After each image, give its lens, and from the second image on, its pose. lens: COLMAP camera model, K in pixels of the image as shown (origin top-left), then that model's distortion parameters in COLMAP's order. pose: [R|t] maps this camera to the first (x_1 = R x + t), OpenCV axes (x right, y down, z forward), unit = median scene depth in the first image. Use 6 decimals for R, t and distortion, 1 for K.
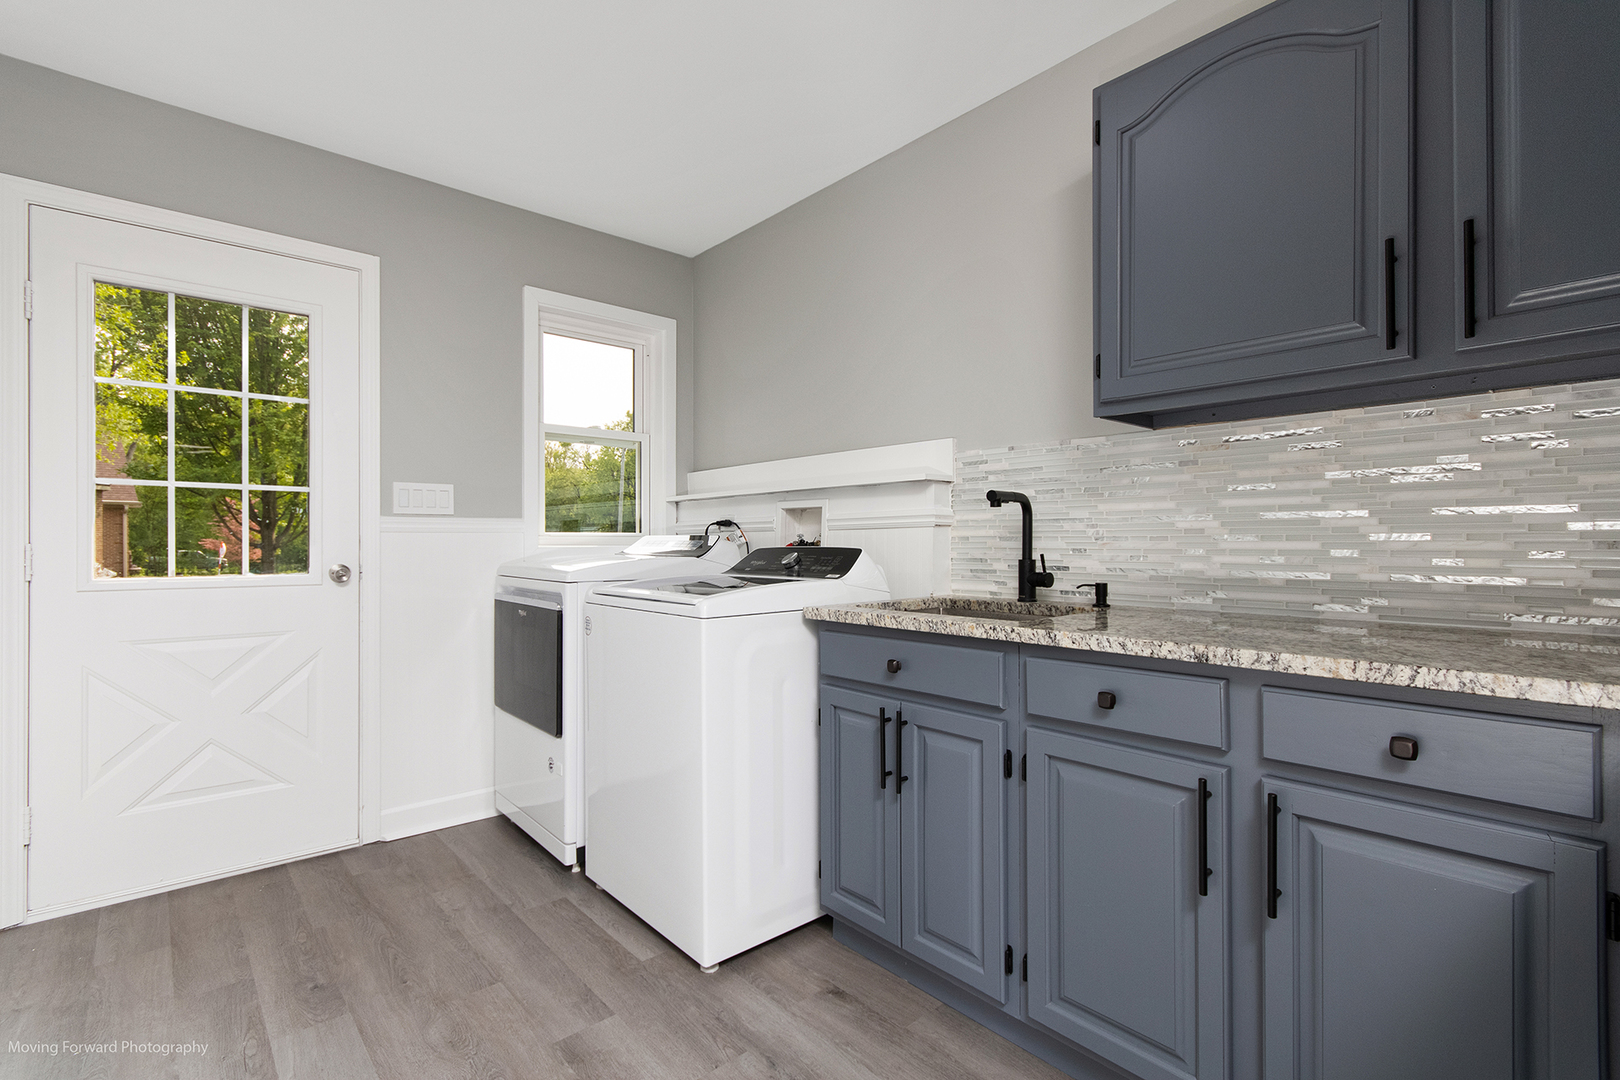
lens RADIAL K [[771.3, 0, 804.4], [0, 771.3, 534.8], [0, 0, 1]] dist [0.011382, 0.000805]
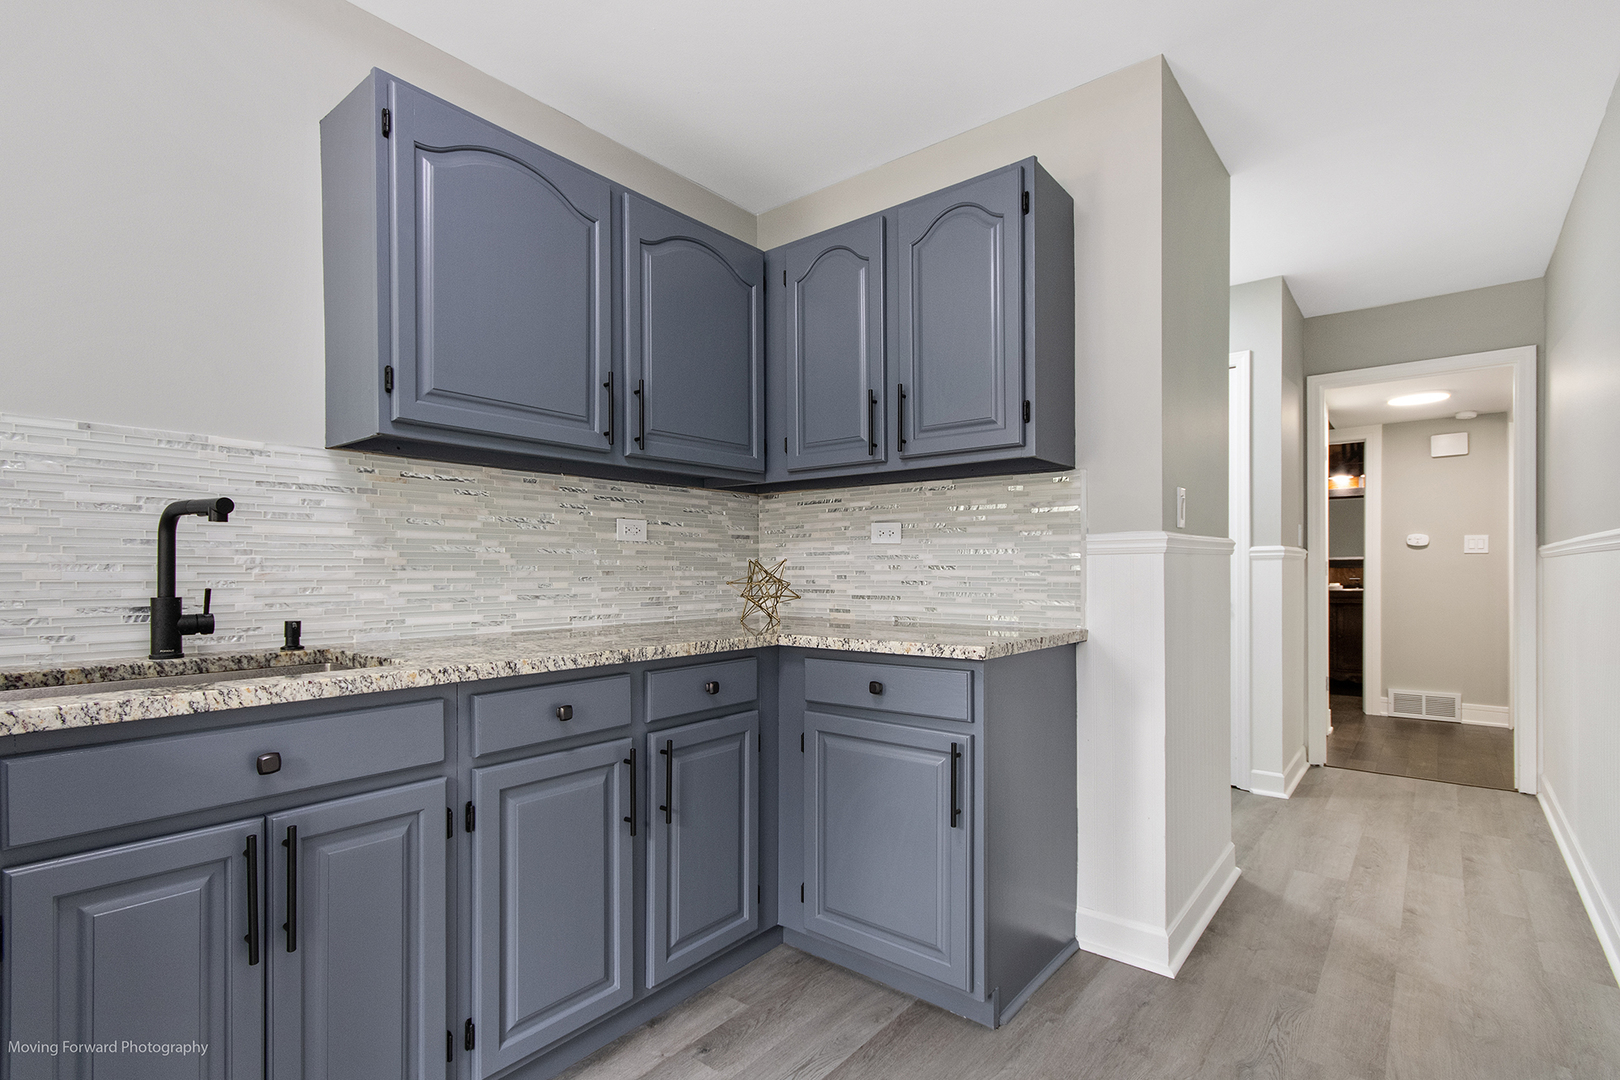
lens RADIAL K [[753.7, 0, 808.9], [0, 753.7, 564.5], [0, 0, 1]] dist [0.002131, 0.000321]
pose [[-0.169173, 0.012188, 0.985511, -0.551133], [-0.004285, 0.999905, -0.013101, 0.010451], [-0.985577, -0.006440, -0.169105, 0.630870]]
